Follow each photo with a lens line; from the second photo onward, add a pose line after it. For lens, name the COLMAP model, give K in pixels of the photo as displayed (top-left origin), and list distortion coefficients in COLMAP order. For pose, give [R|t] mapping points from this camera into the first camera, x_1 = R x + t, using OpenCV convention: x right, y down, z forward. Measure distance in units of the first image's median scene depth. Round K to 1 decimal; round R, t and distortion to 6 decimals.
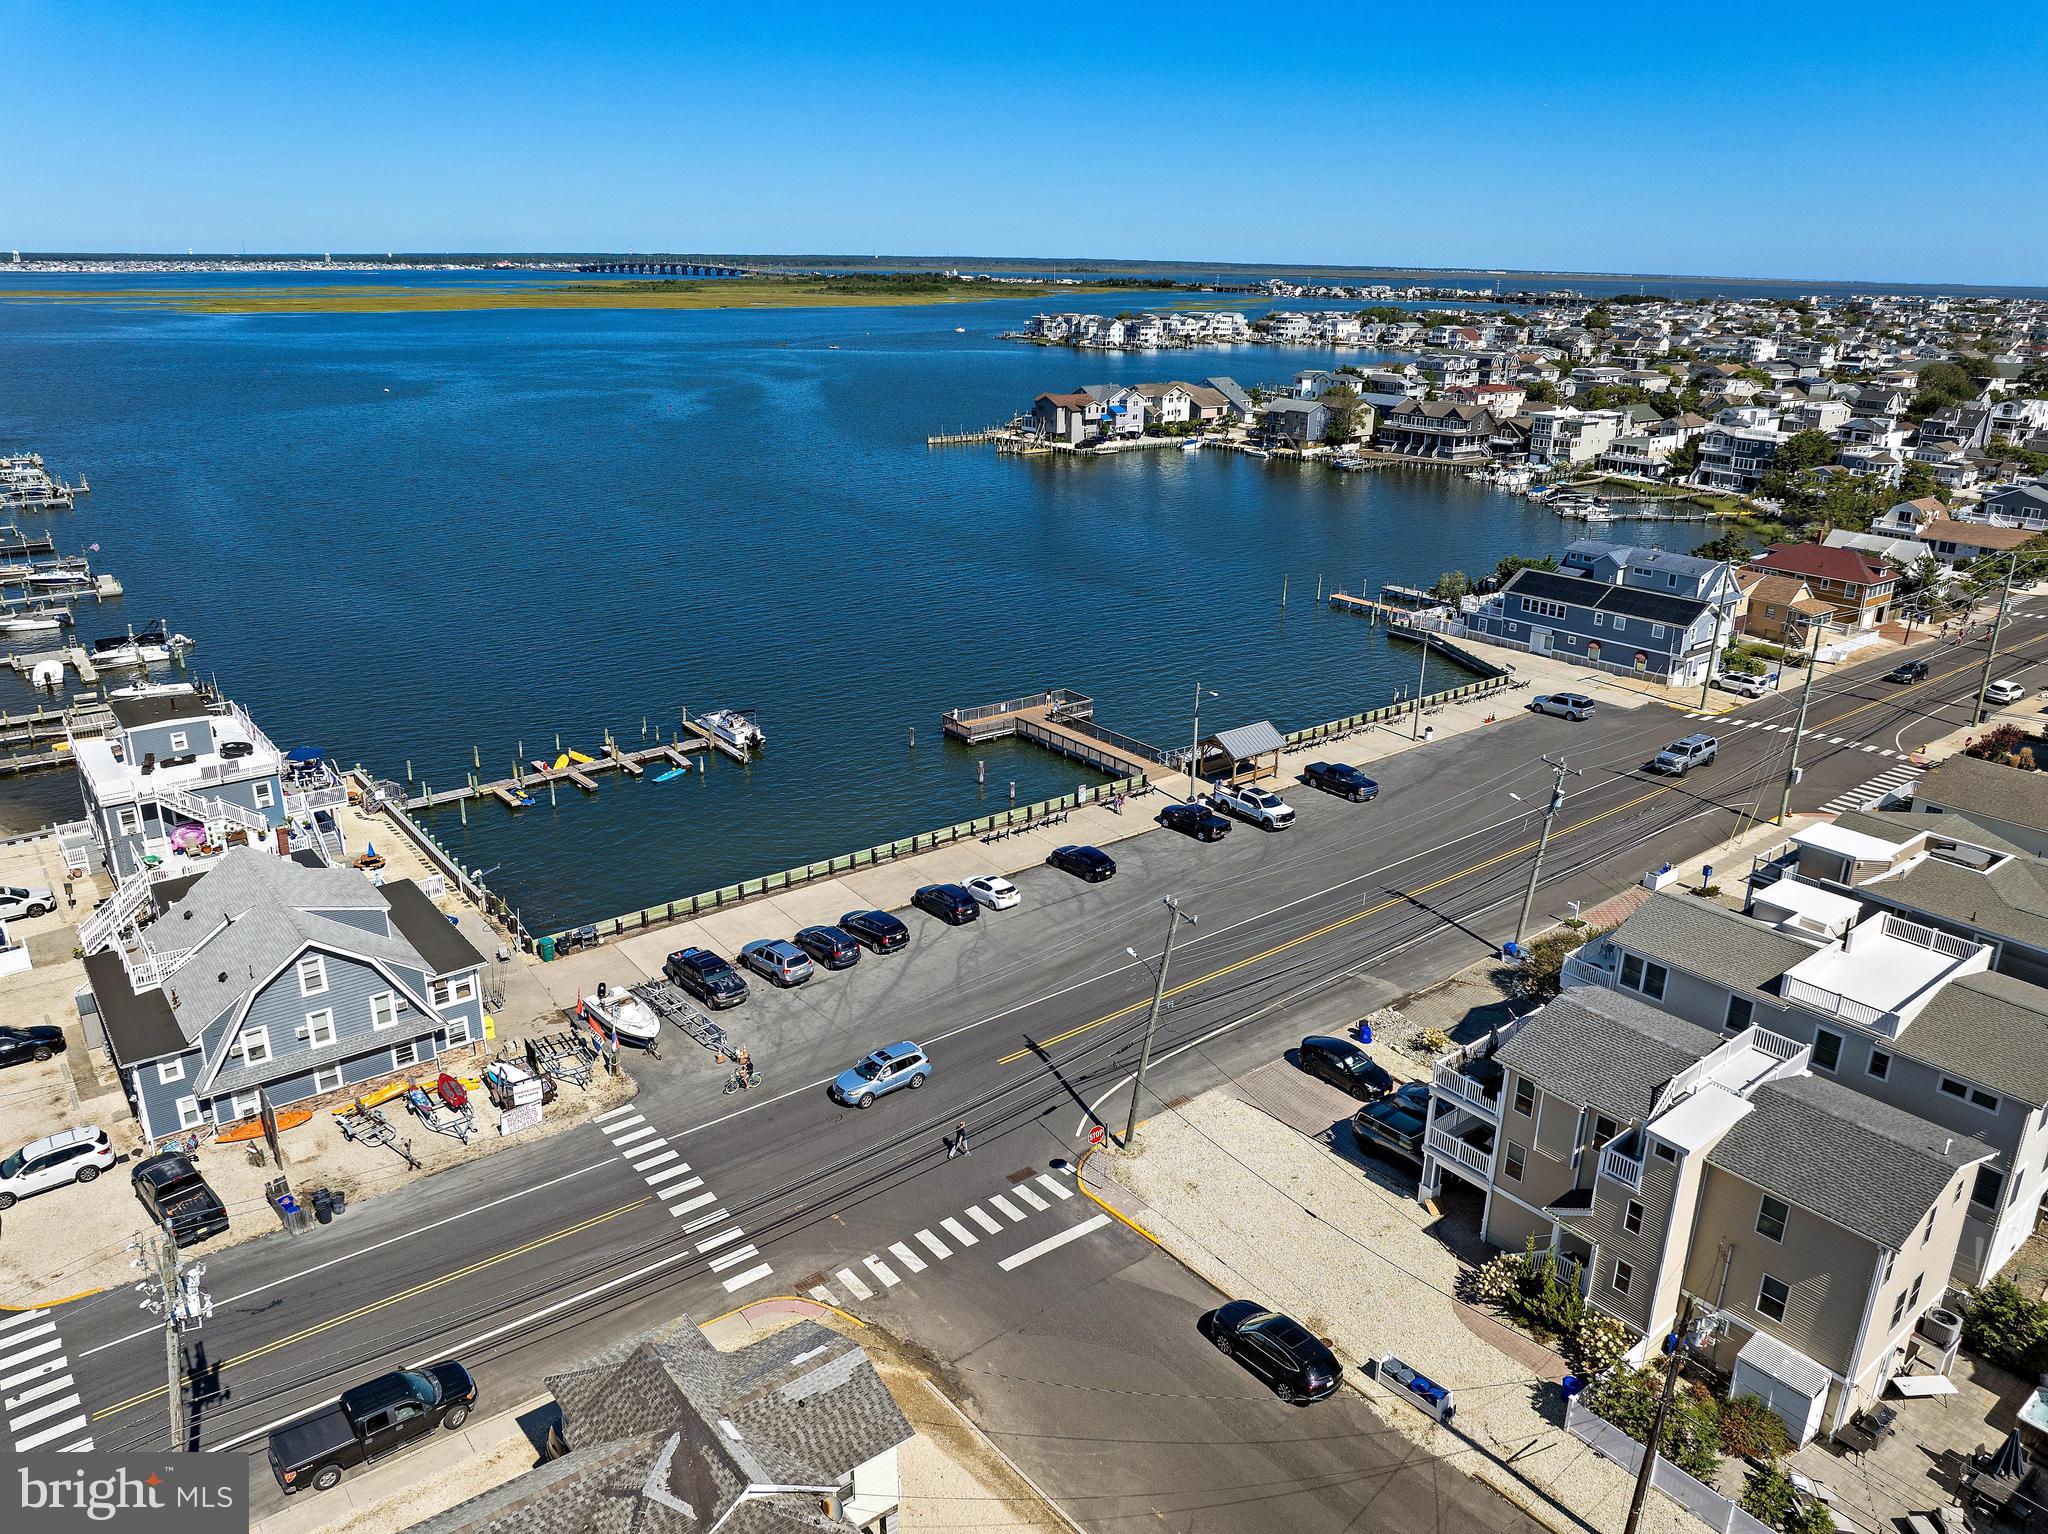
lens RADIAL K [[1436.5, 0, 1035.5], [0, 1436.5, 760.7], [0, 0, 1]] dist [-0.030388, -0.003814]
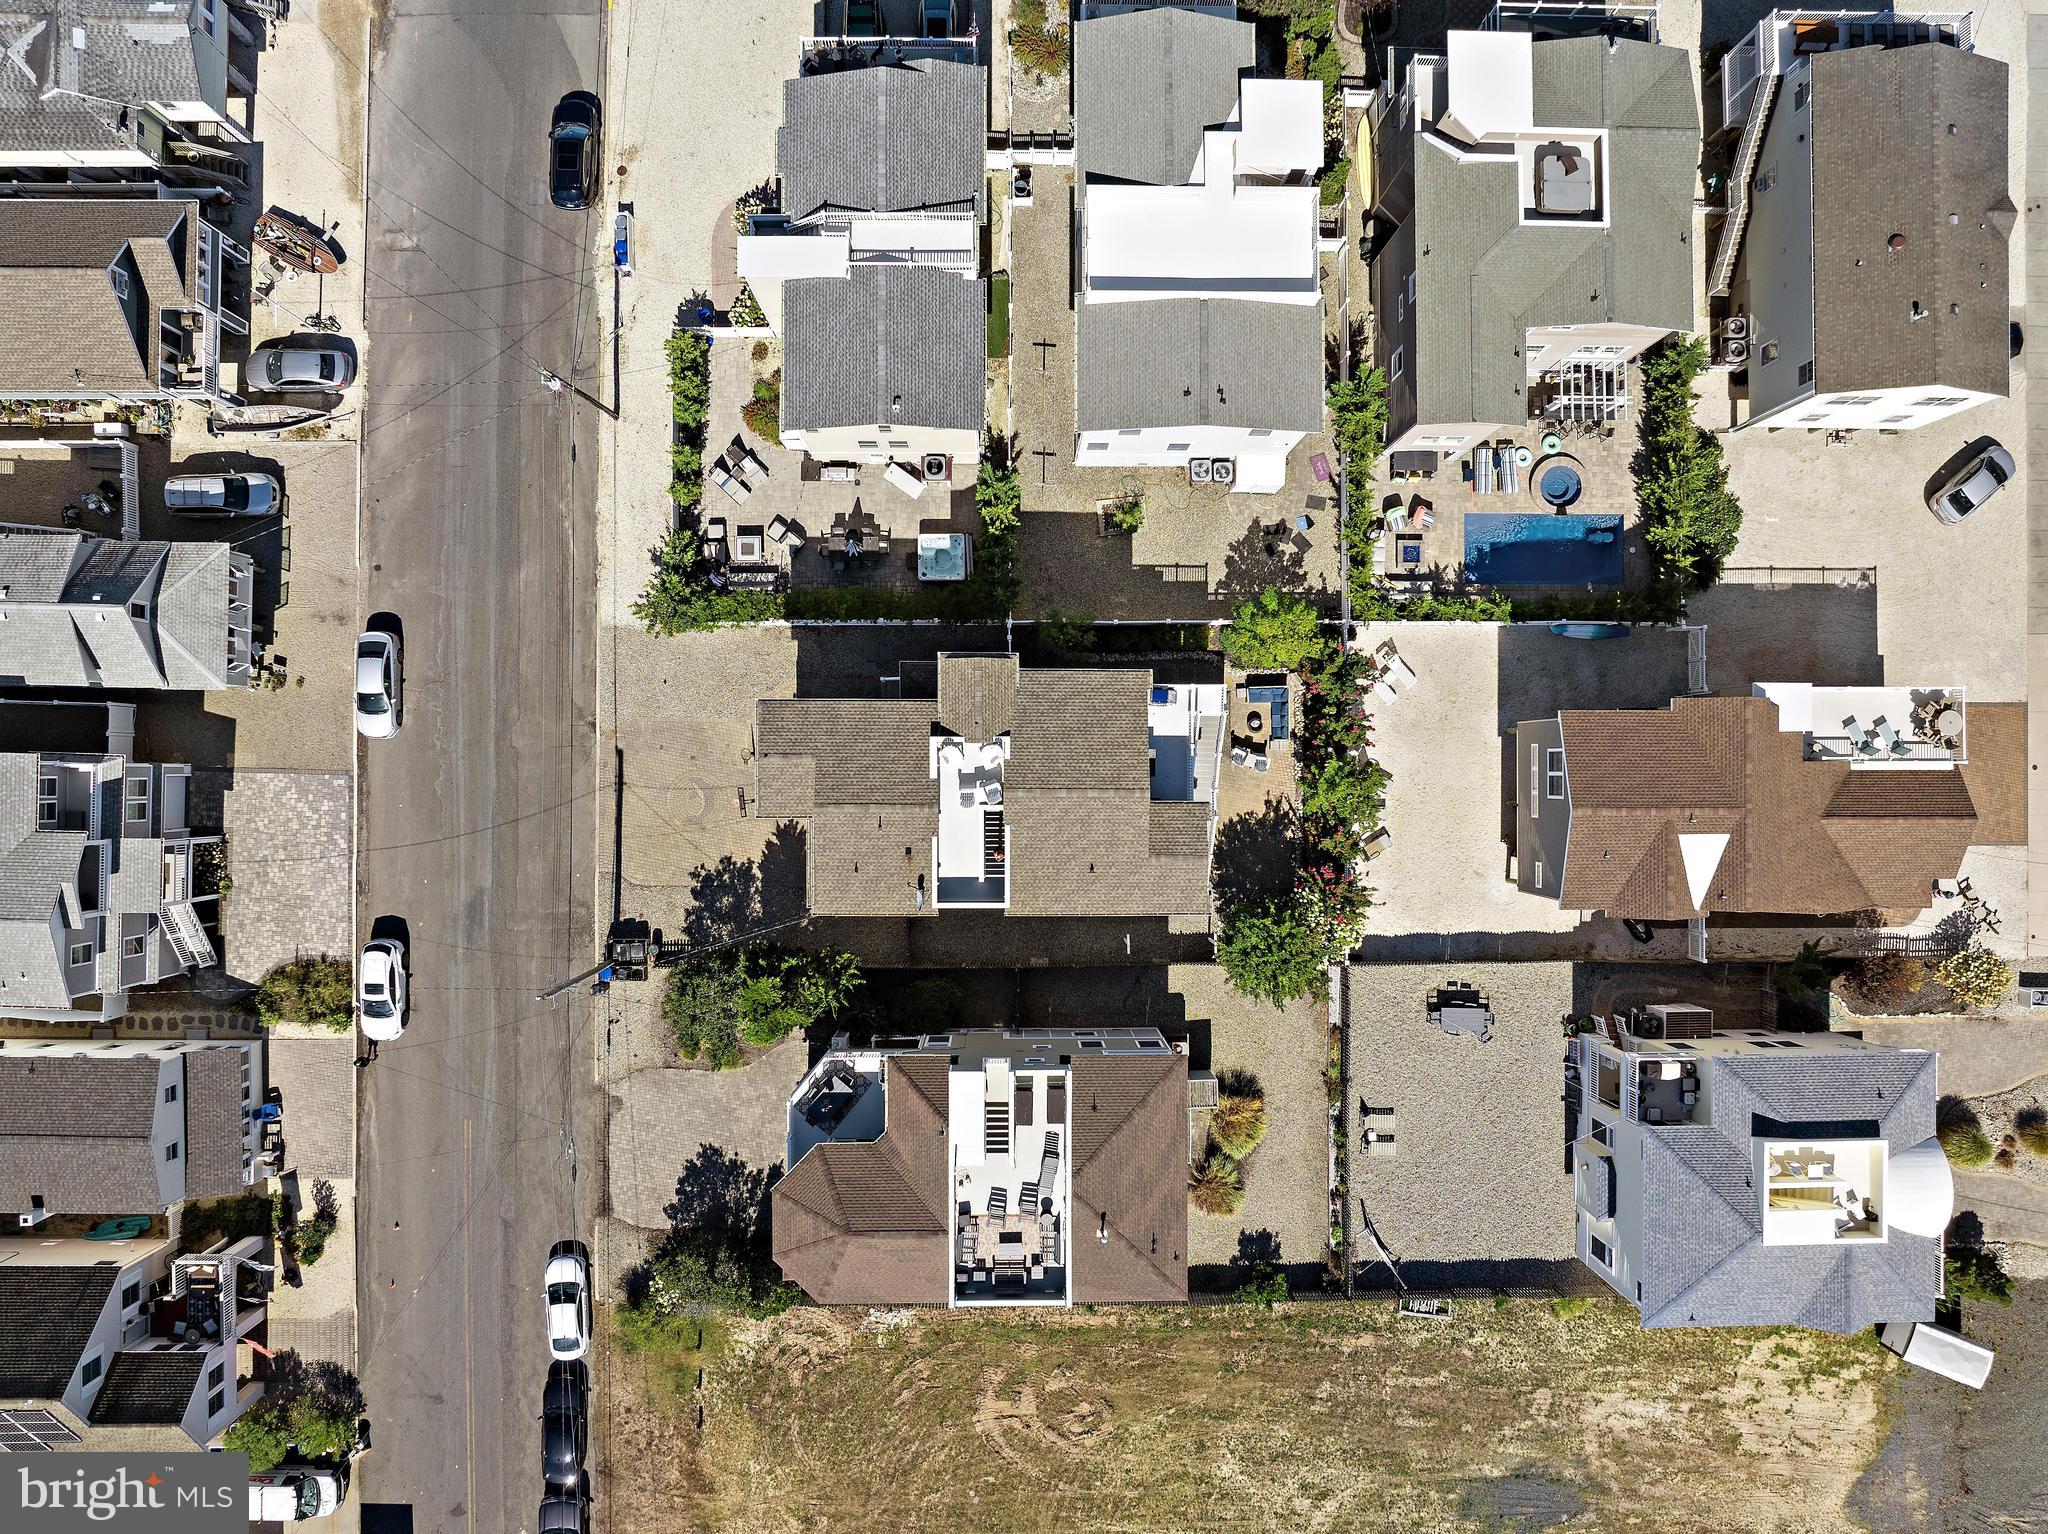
lens RADIAL K [[1480.7, 0, 1022.0], [0, 1480.7, 759.2], [0, 0, 1]] dist [-0.034417, -0.002261]
pose [[0.780970, 0.624554, -0.004242, 0.295404], [-0.218944, 0.280125, 0.934662, -0.277891], [0.584935, -0.729015, 0.355511, 0.119457]]
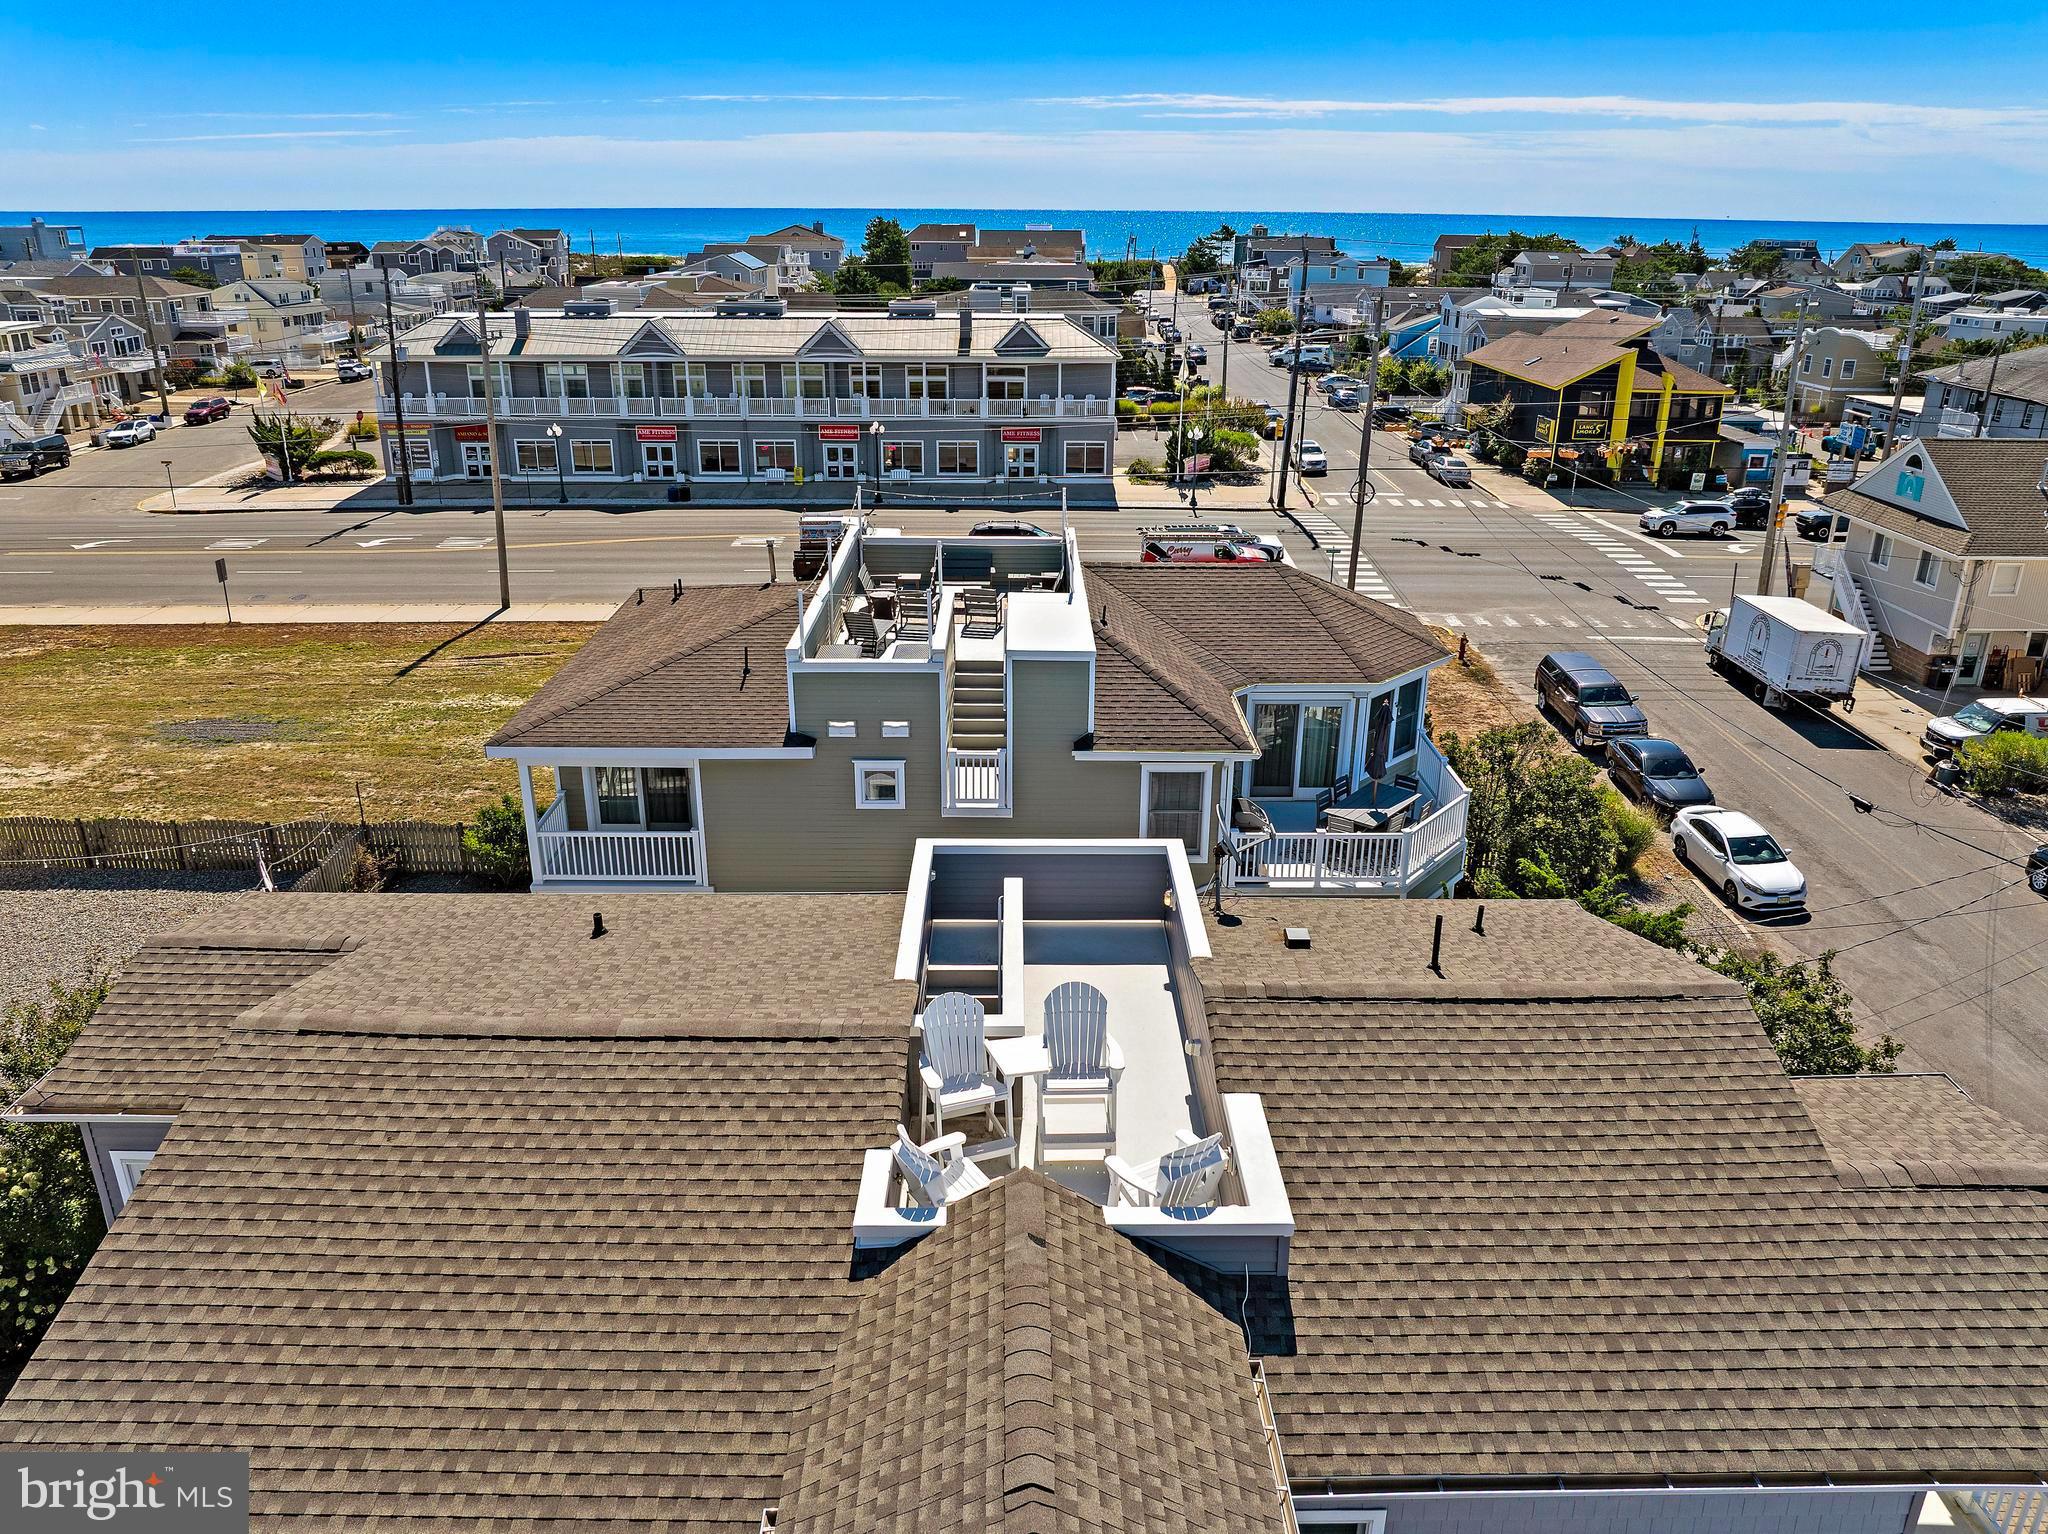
lens RADIAL K [[1492.3, 0, 1024.0], [0, 1492.3, 767.0], [0, 0, 1]] dist [-0.070974, 0.057069]
pose [[-0.780819, -0.237897, 0.577692, 0.239367], [0.194582, 0.786073, 0.586709, 0.042273], [-0.593684, 0.570522, -0.567490, 0.294185]]
